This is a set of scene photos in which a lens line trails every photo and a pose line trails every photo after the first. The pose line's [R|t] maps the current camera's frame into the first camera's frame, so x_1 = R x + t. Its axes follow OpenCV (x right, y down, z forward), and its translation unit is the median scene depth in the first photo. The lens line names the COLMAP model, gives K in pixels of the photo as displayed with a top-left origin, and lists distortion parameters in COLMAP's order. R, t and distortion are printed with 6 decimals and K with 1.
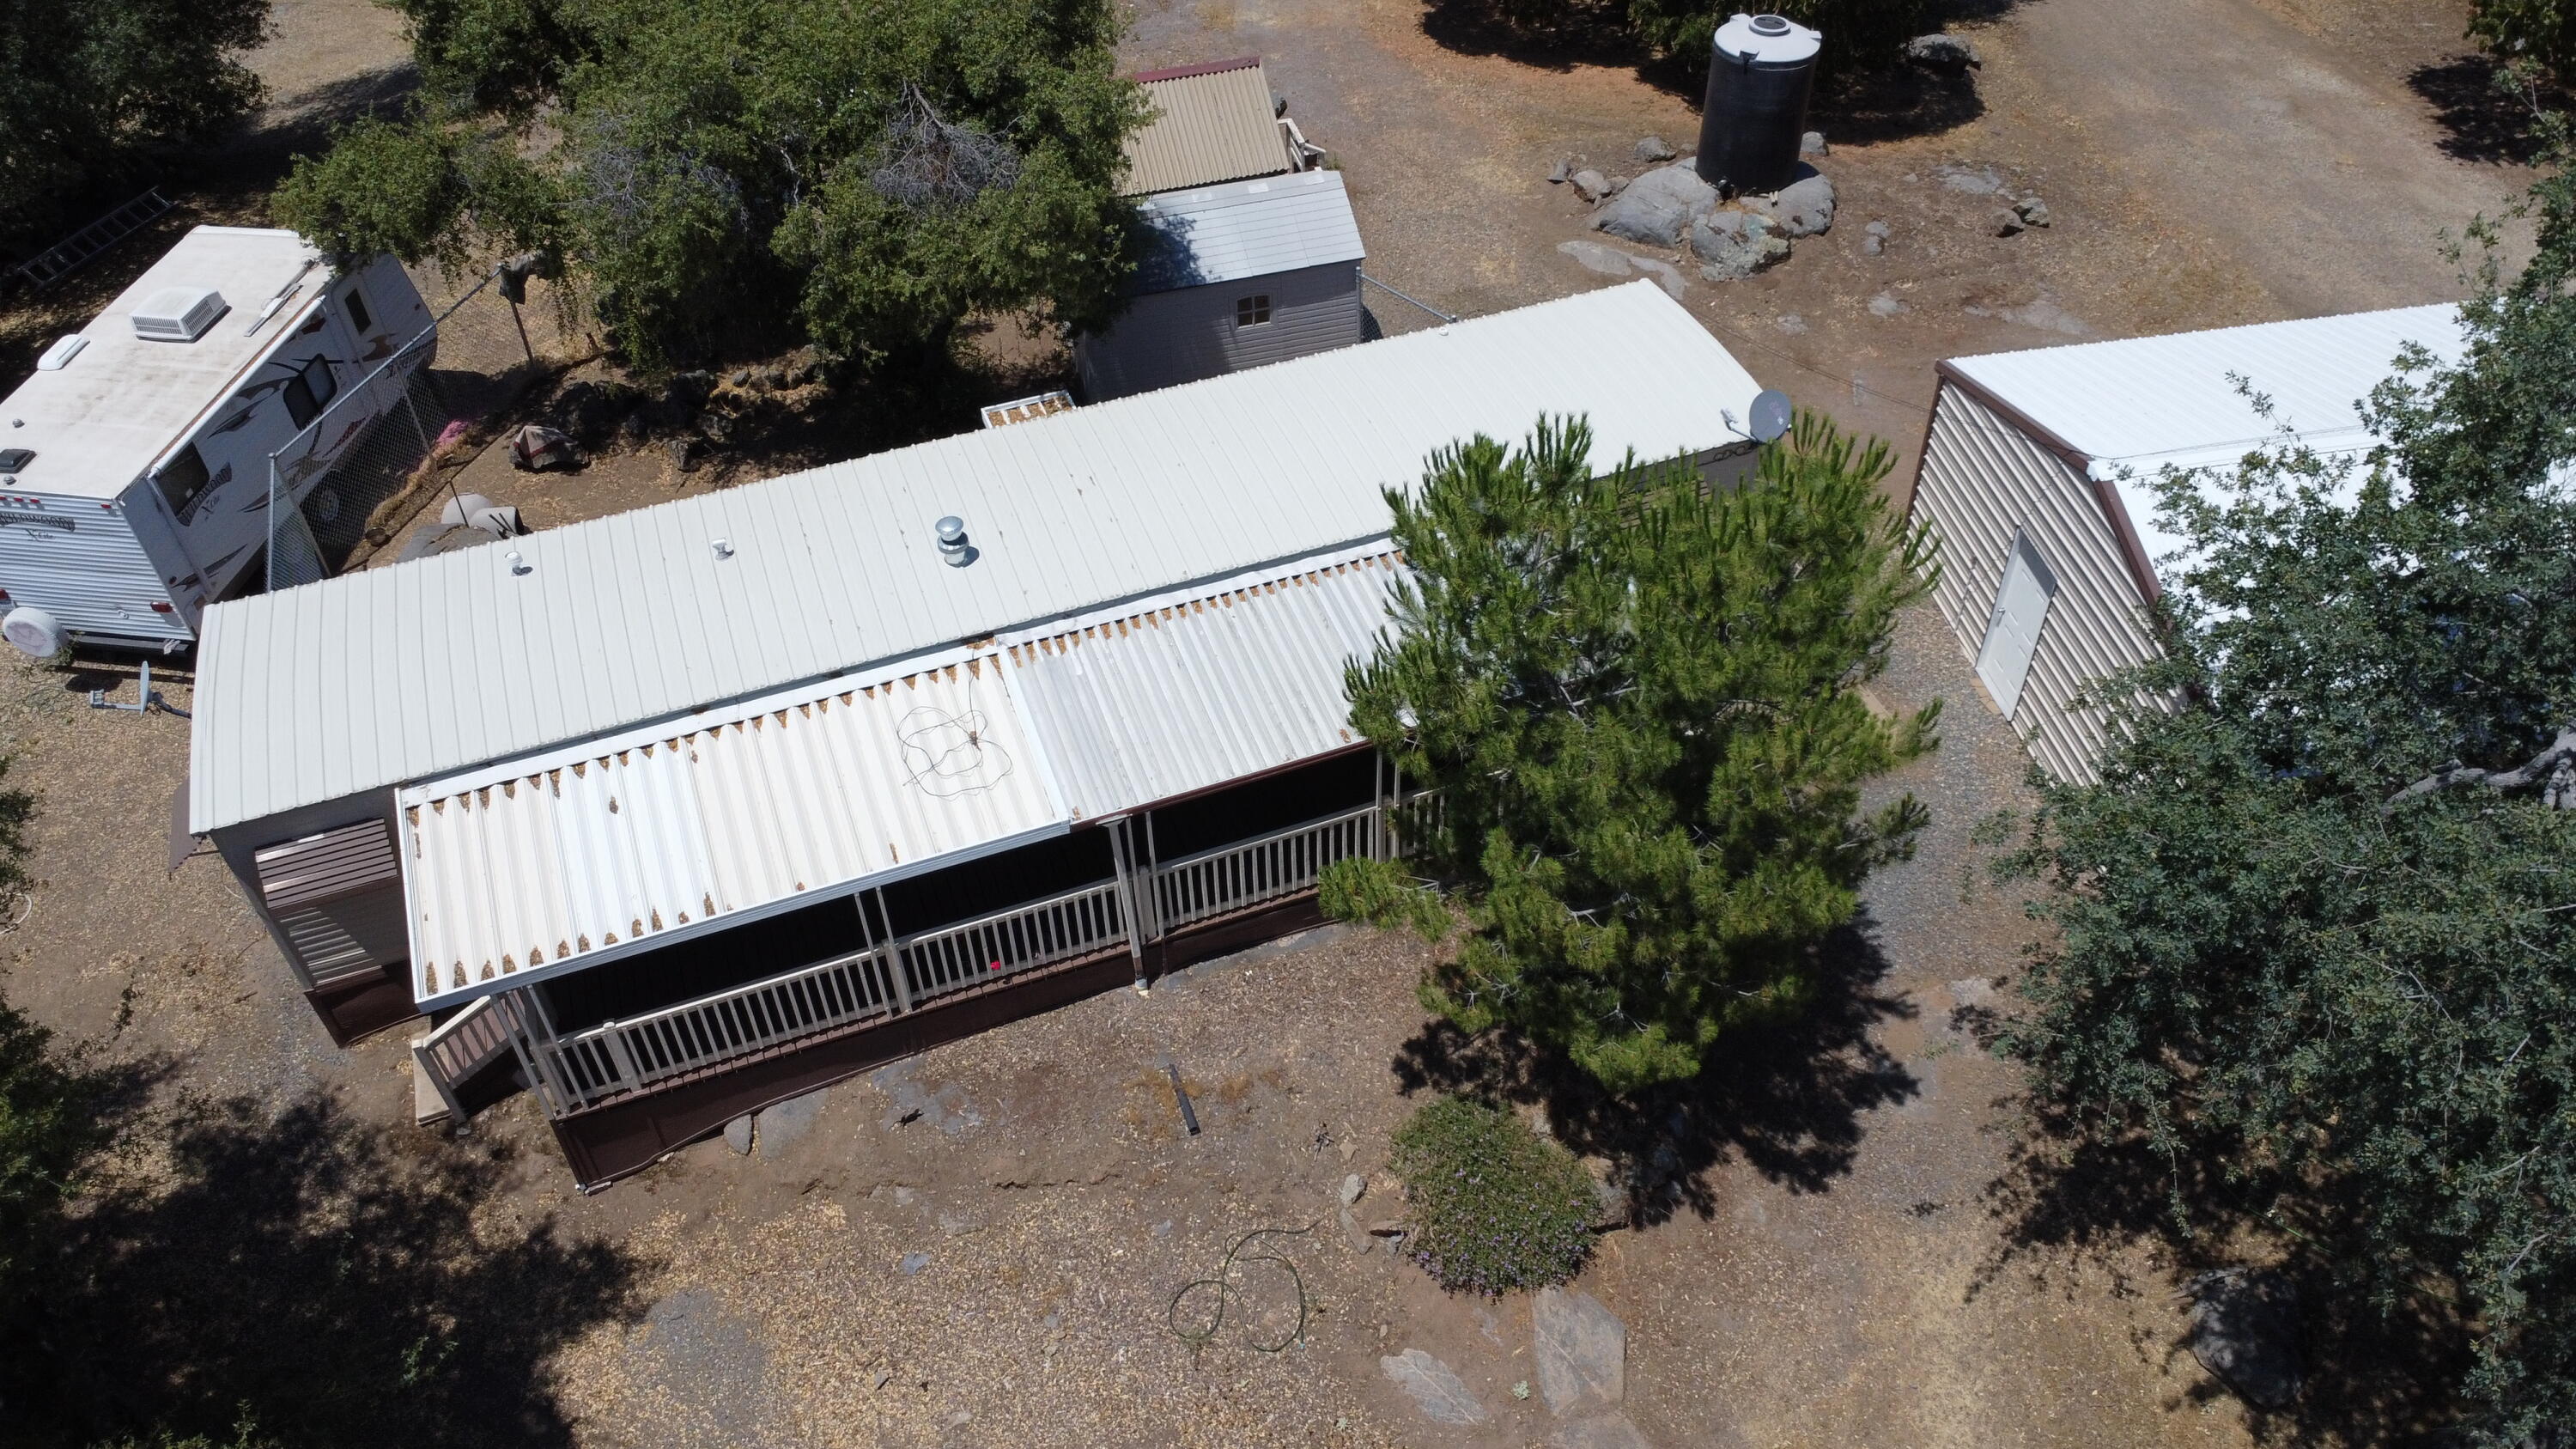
lens RADIAL K [[1926.7, 0, 1298.1], [0, 1926.7, 728.9], [0, 0, 1]] dist [0.005760, -0.004475]
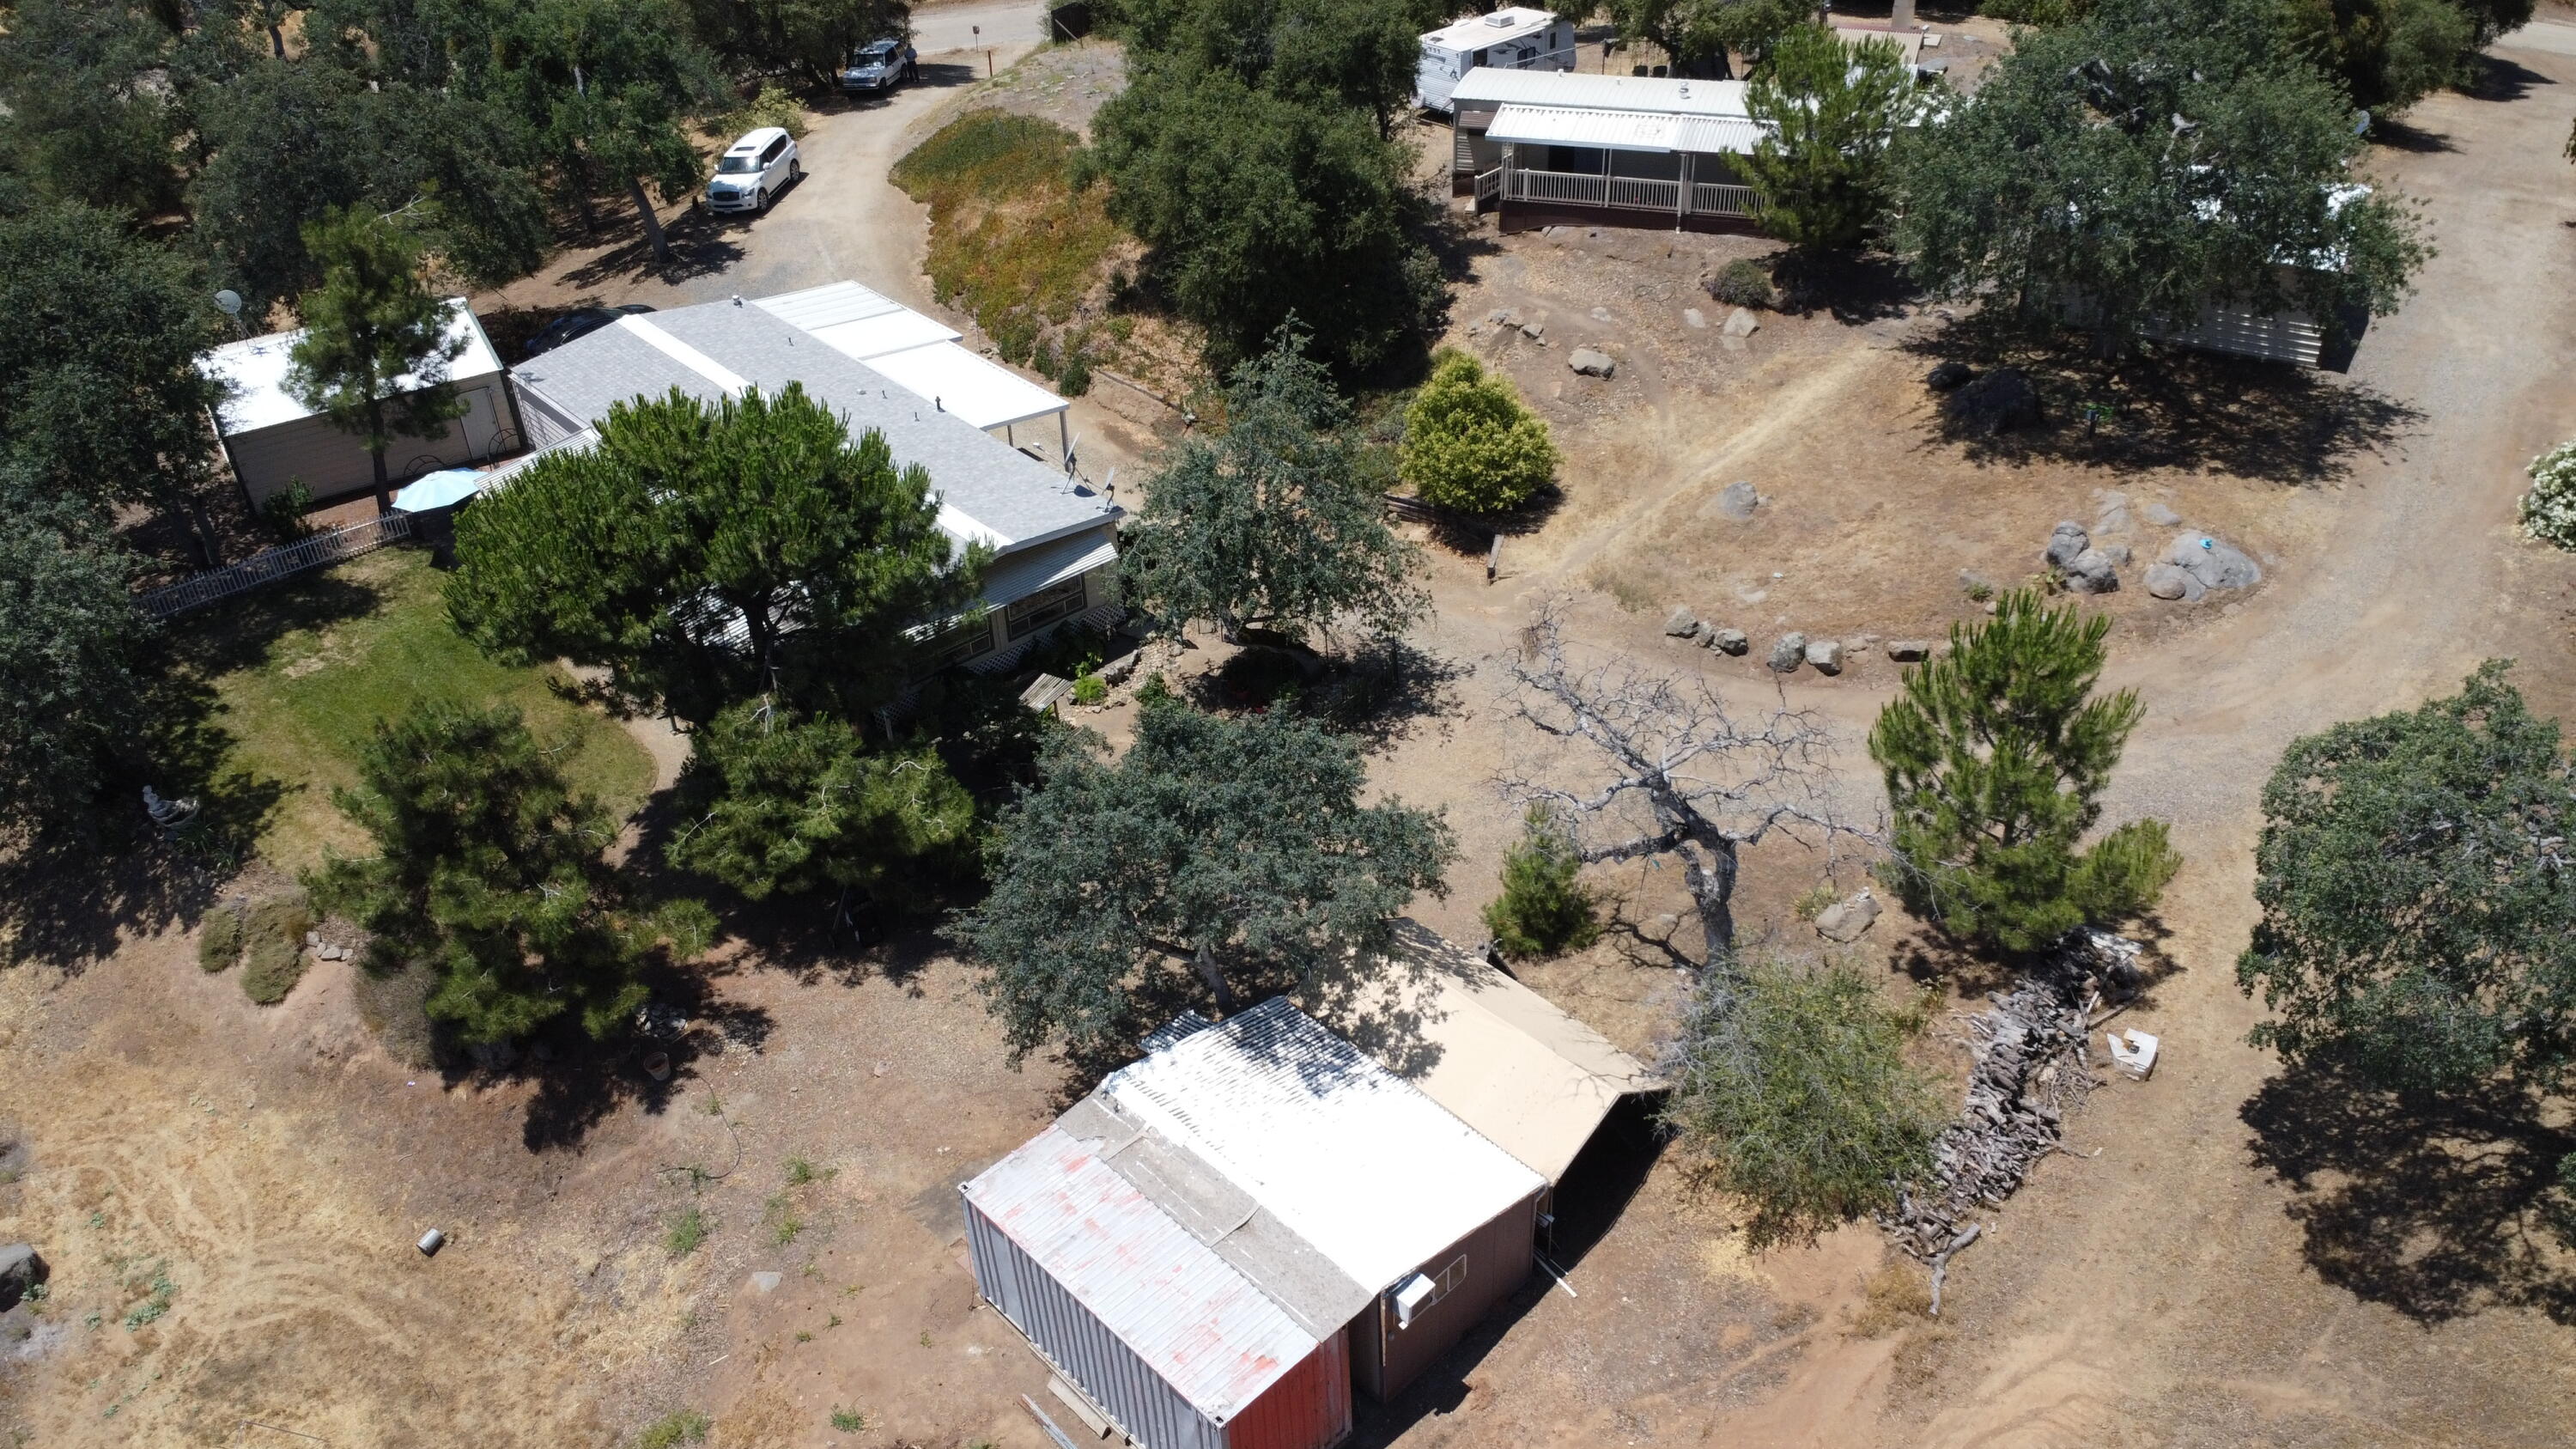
lens RADIAL K [[1926.7, 0, 1298.1], [0, 1926.7, 728.9], [0, 0, 1]] dist [0.005760, -0.004475]
pose [[0.788981, 0.348644, -0.505922, 1.039813], [-0.418883, 0.907615, -0.027782, 0.976542], [0.449496, 0.233842, 0.862132, -1.417529]]
